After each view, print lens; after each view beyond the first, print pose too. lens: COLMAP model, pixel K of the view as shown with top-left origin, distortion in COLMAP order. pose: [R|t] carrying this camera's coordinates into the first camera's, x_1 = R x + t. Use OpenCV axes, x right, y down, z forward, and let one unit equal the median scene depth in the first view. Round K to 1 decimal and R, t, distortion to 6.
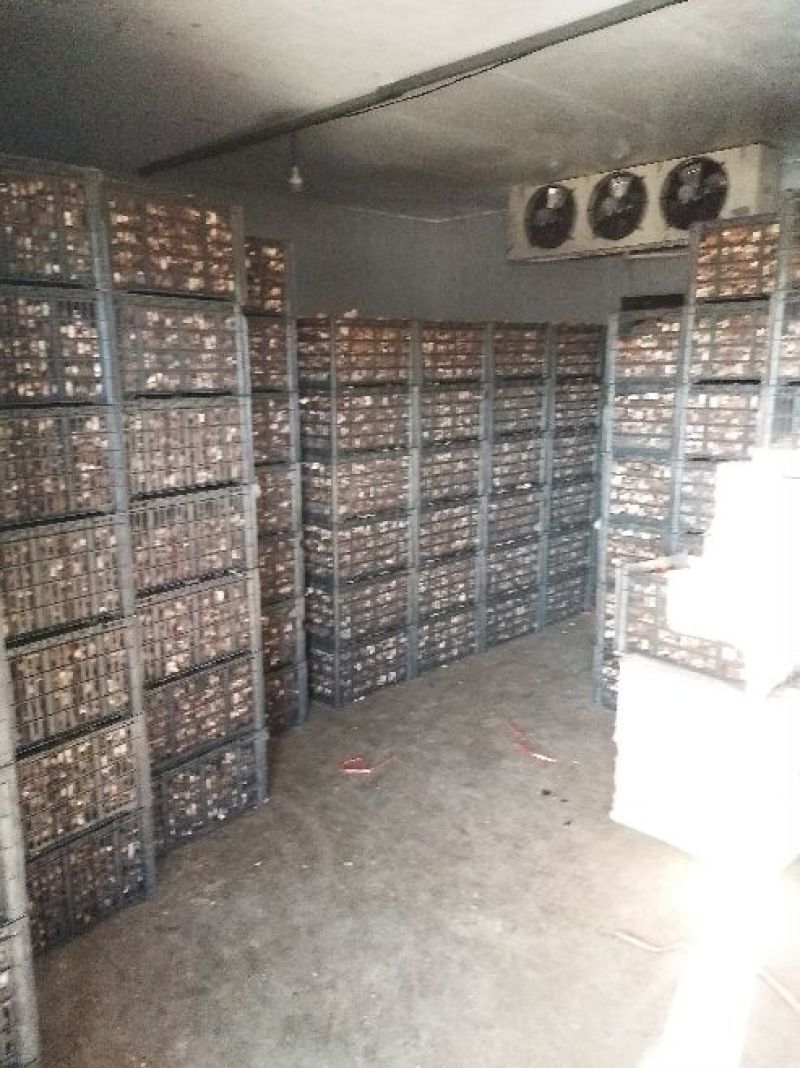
lens RADIAL K [[802.2, 0, 400.0], [0, 802.2, 534.0], [0, 0, 1]] dist [0.113145, -0.144284]
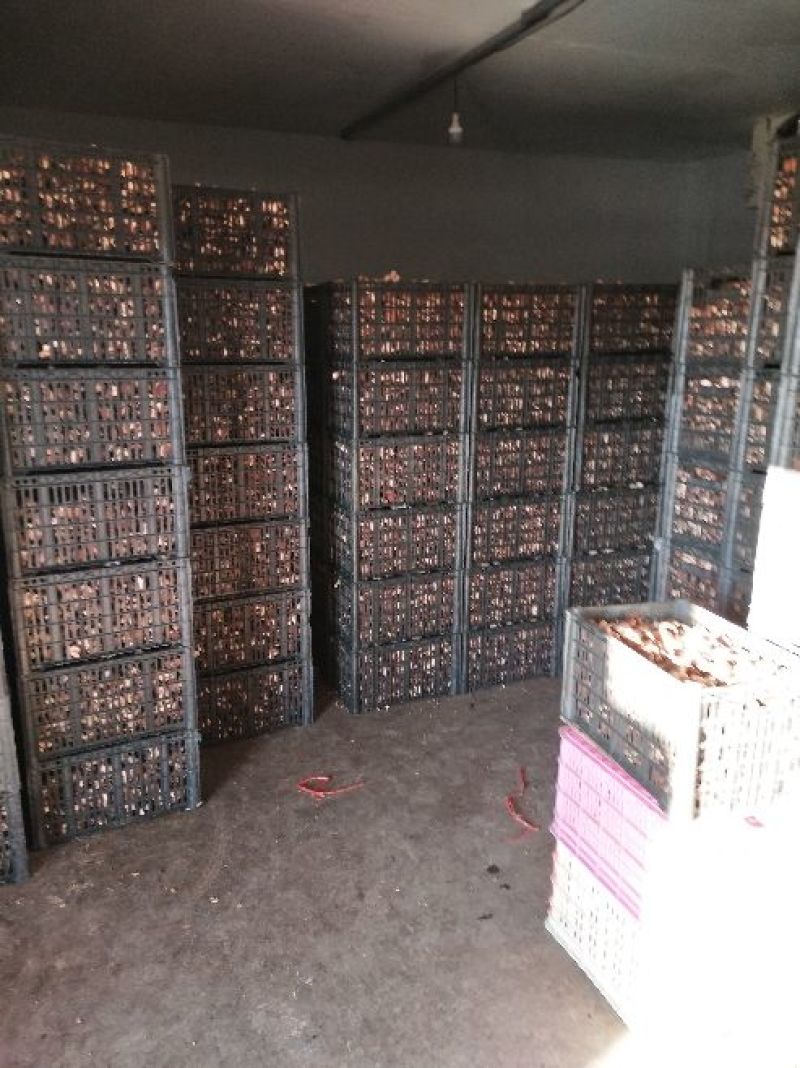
lens RADIAL K [[802.2, 0, 400.0], [0, 802.2, 534.0], [0, 0, 1]] dist [0.113145, -0.144284]
pose [[0.928578, 0.099054, -0.357676, 0.386332], [-0.086210, 0.994934, 0.051719, -0.053794], [0.360987, -0.017190, 0.932413, 0.236661]]
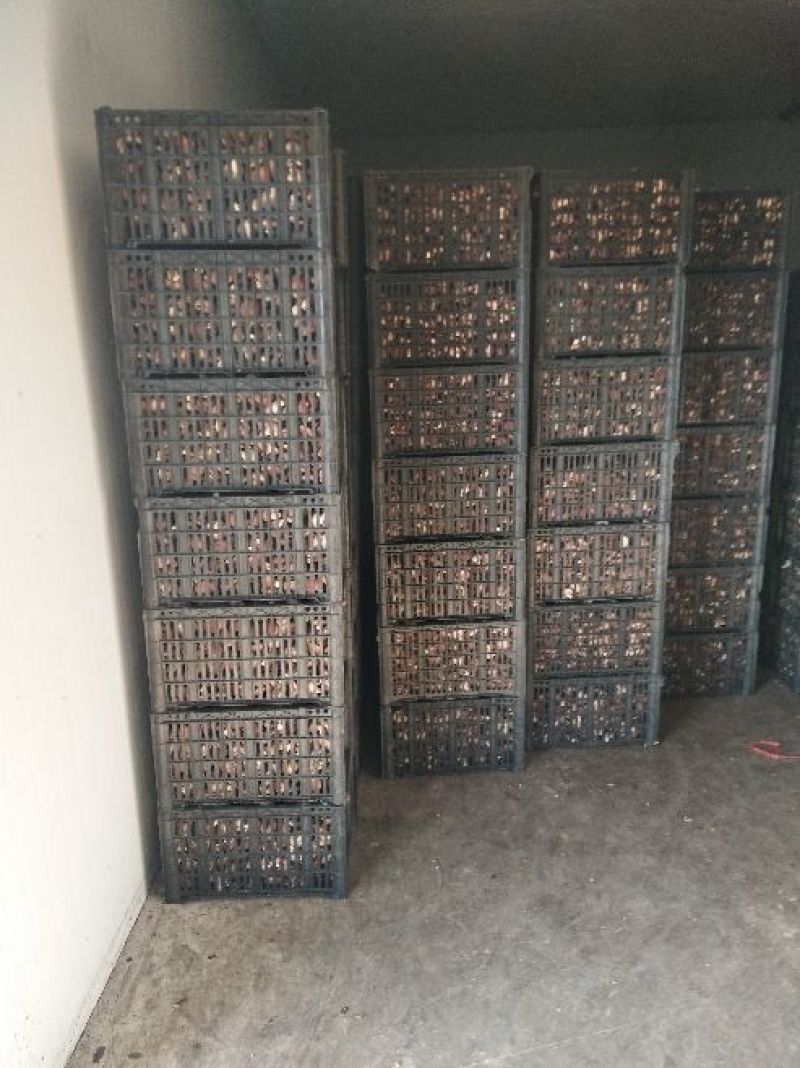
lens RADIAL K [[802.2, 0, 400.0], [0, 802.2, 534.0], [0, 0, 1]] dist [0.113145, -0.144284]
pose [[0.691323, 0.161016, -0.704377, 0.334697], [-0.124906, 0.986809, 0.102987, -0.007400], [0.711668, 0.016784, 0.702315, 0.018589]]
